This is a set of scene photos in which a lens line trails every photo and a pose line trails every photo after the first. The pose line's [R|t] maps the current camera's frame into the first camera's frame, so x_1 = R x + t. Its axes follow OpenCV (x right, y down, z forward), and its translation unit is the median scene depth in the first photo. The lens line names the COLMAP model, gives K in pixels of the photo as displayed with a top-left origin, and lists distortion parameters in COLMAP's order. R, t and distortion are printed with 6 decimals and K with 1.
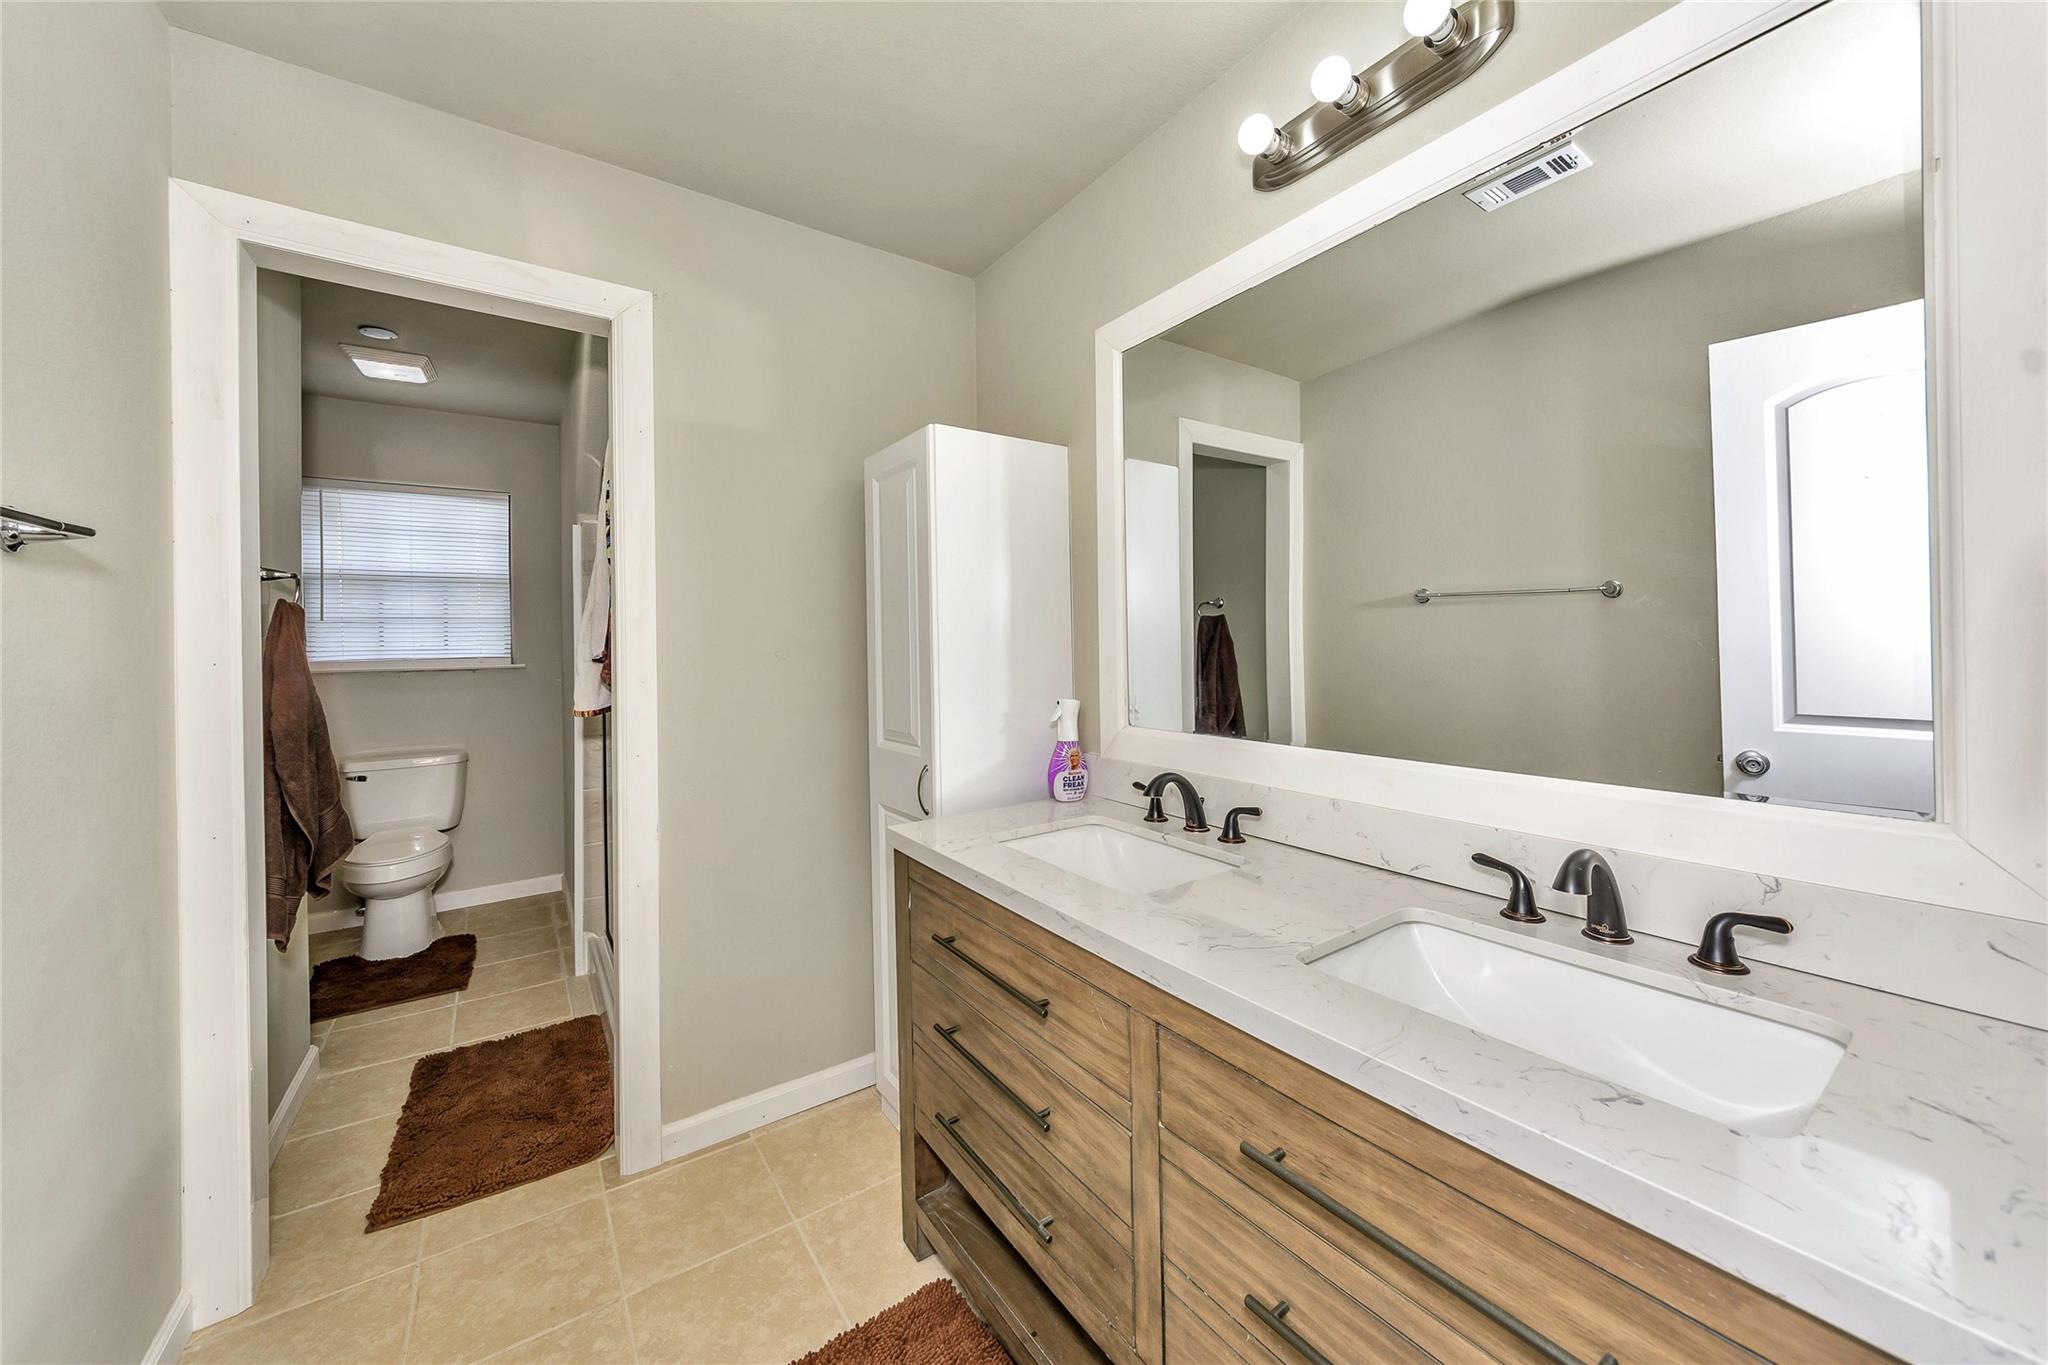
lens RADIAL K [[732.2, 0, 1022.9], [0, 732.2, 641.8], [0, 0, 1]] dist [0.001253, 0.003294]
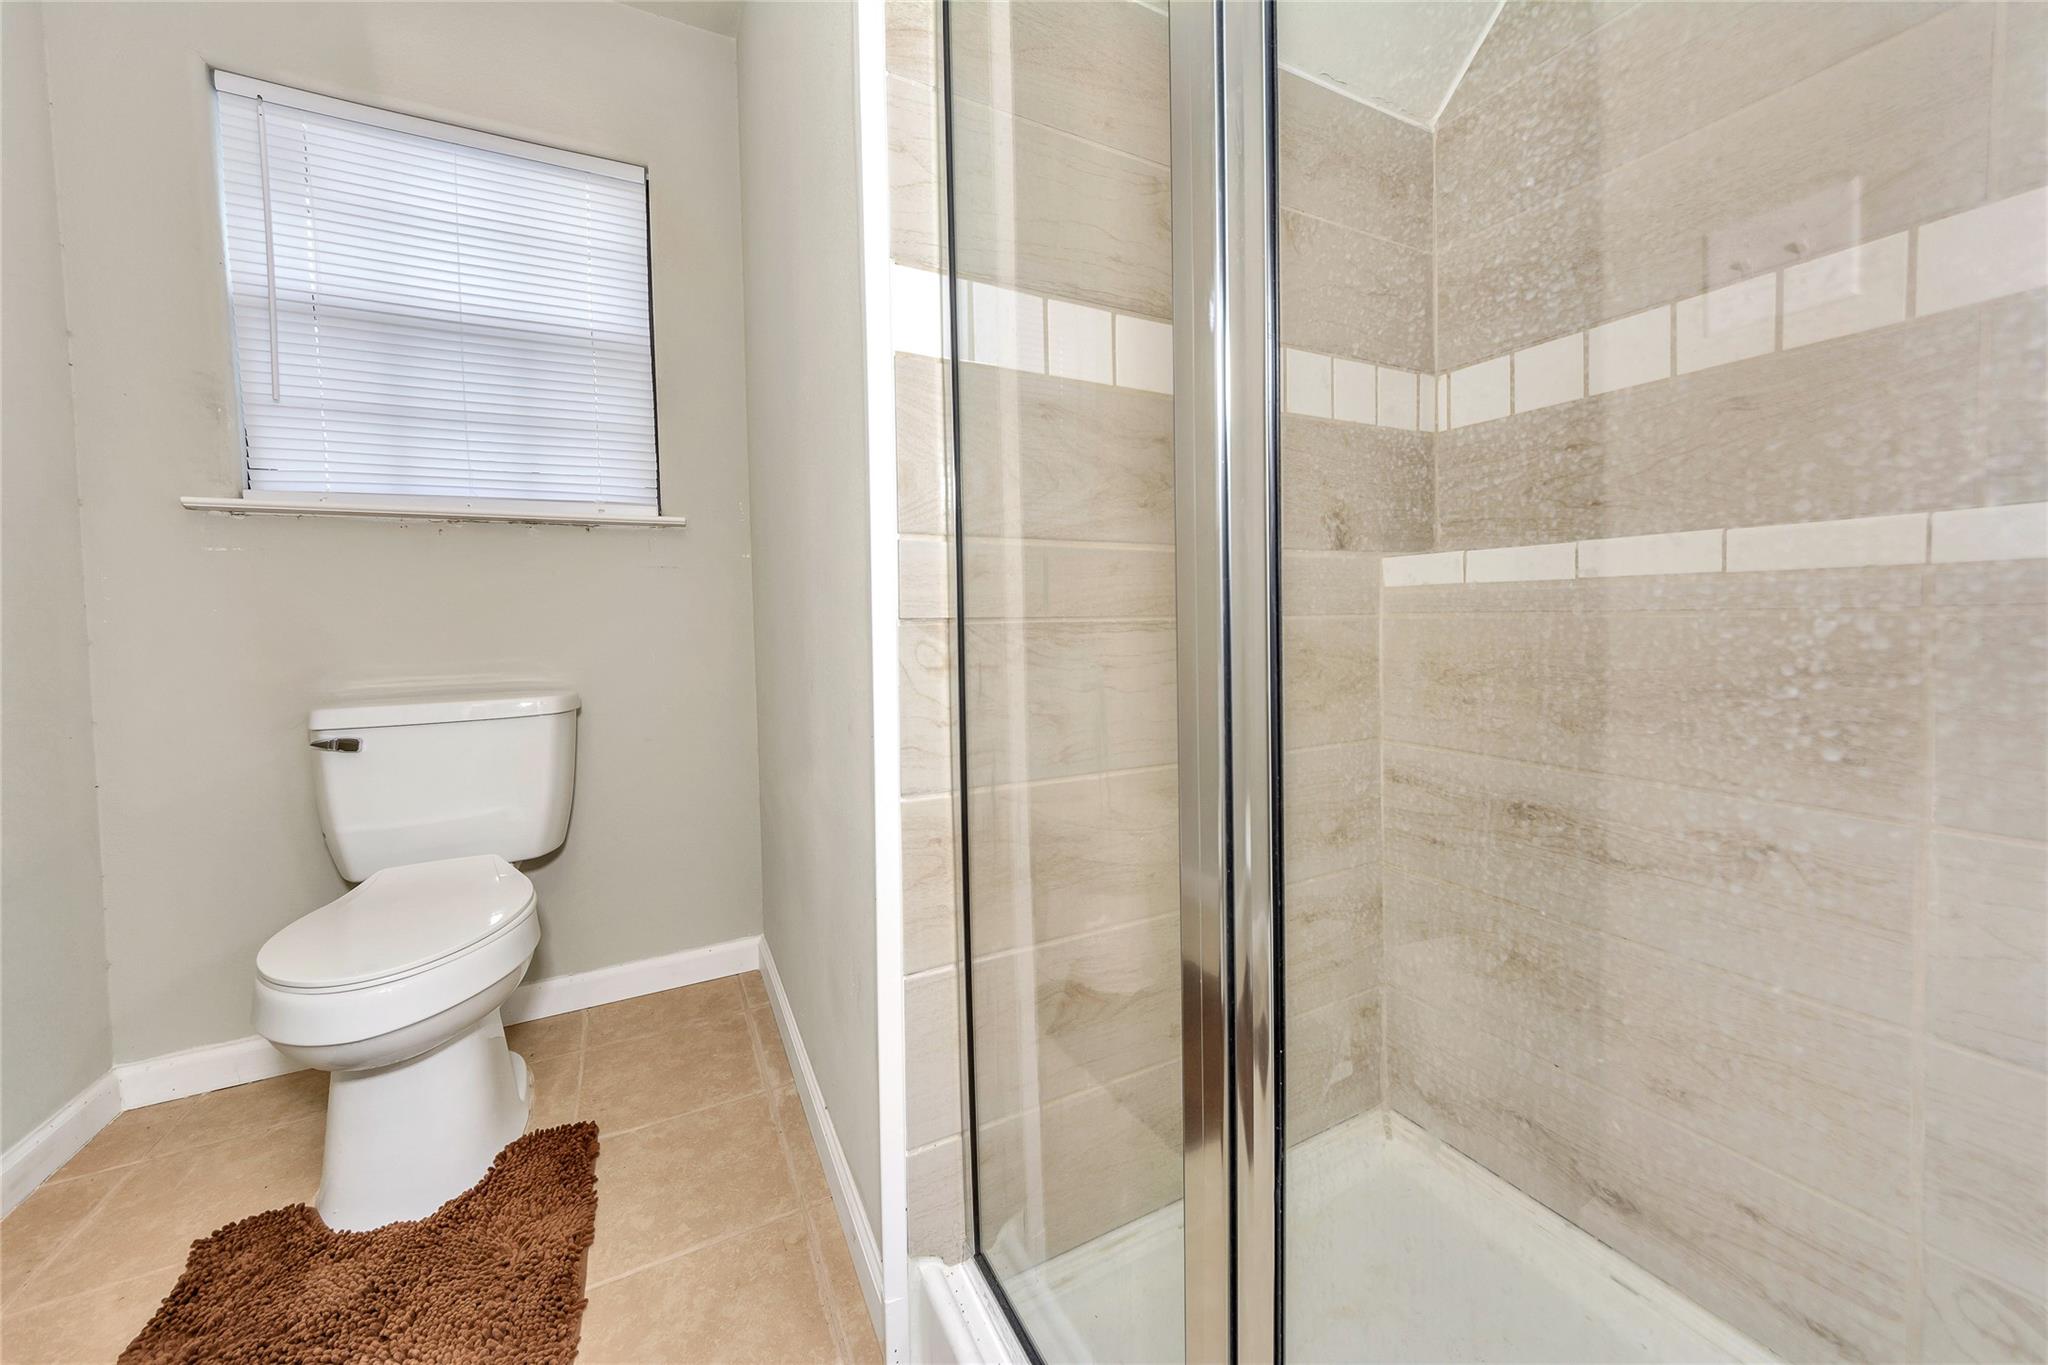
lens RADIAL K [[751.0, 0, 1023.4], [0, 751.0, 632.3], [0, 0, 1]] dist [0.017476, -0.000023]
pose [[0.990627, -0.001964, -0.136583, -0.425357], [0.006569, 0.999425, 0.033276, 0.102454], [0.136439, -0.033861, 0.990070, 0.585823]]
